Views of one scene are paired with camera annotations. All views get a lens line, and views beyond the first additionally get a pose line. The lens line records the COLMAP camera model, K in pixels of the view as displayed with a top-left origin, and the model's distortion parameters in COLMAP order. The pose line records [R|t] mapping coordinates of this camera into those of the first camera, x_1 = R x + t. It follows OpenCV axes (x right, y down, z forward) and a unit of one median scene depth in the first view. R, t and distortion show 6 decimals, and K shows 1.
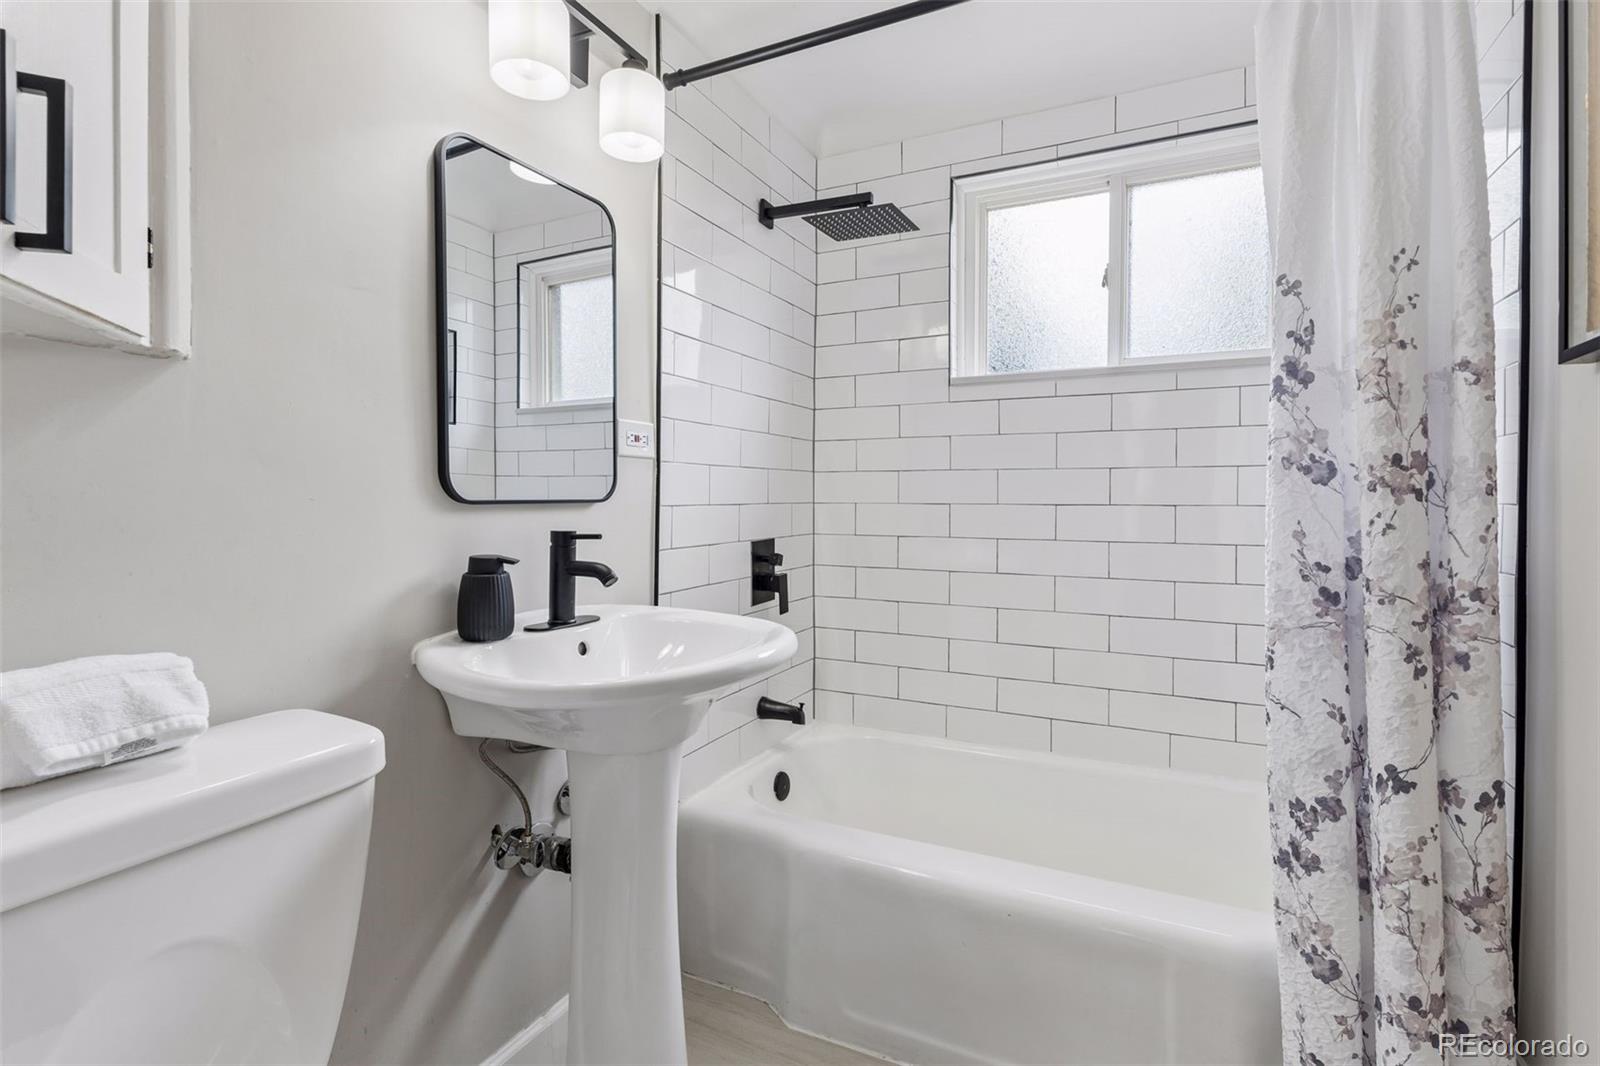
lens RADIAL K [[745.3, 0, 800.2], [0, 745.3, 509.4], [0, 0, 1]] dist [0.000941, 0.000169]
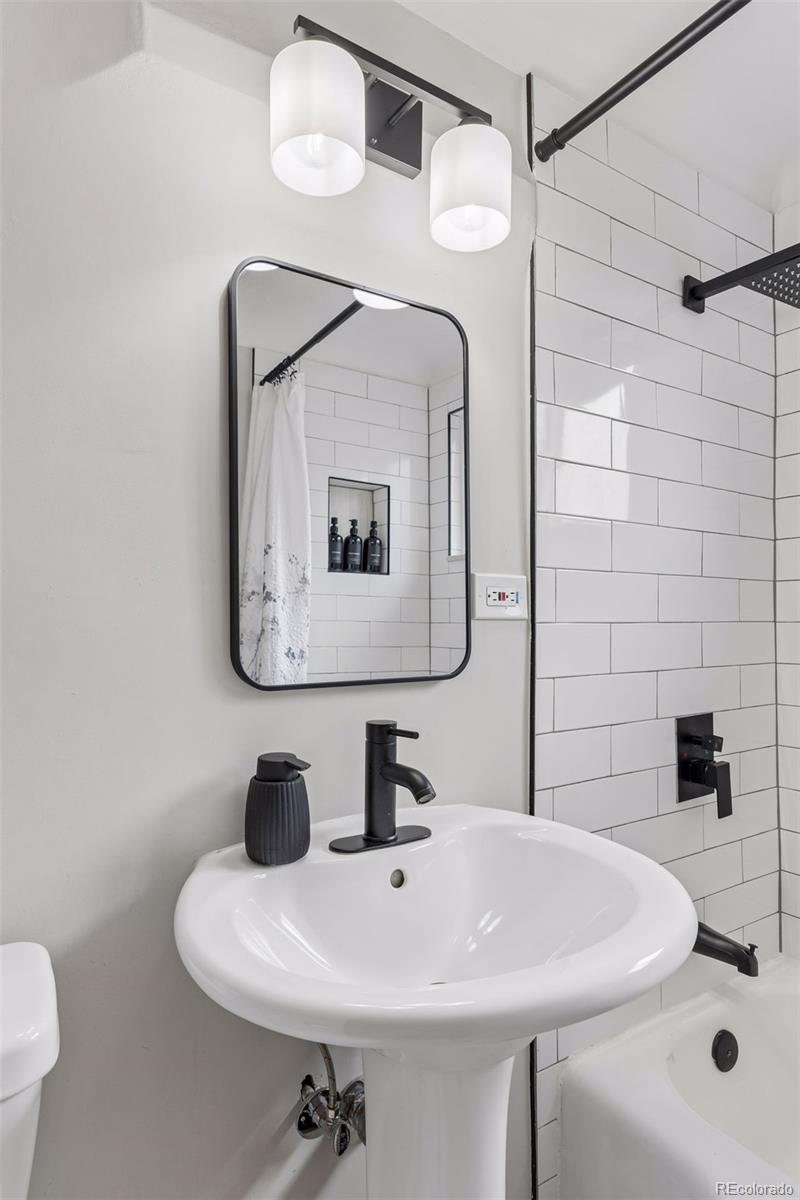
lens RADIAL K [[694.6, 0, 399.1], [0, 694.6, 613.7], [0, 0, 1]] dist [-0.001645, 0.000881]
pose [[0.866669, -0.012649, -0.498724, 0.056145], [-0.003152, 0.999520, -0.030828, -0.051410], [0.498874, 0.028290, 0.866213, 0.288493]]
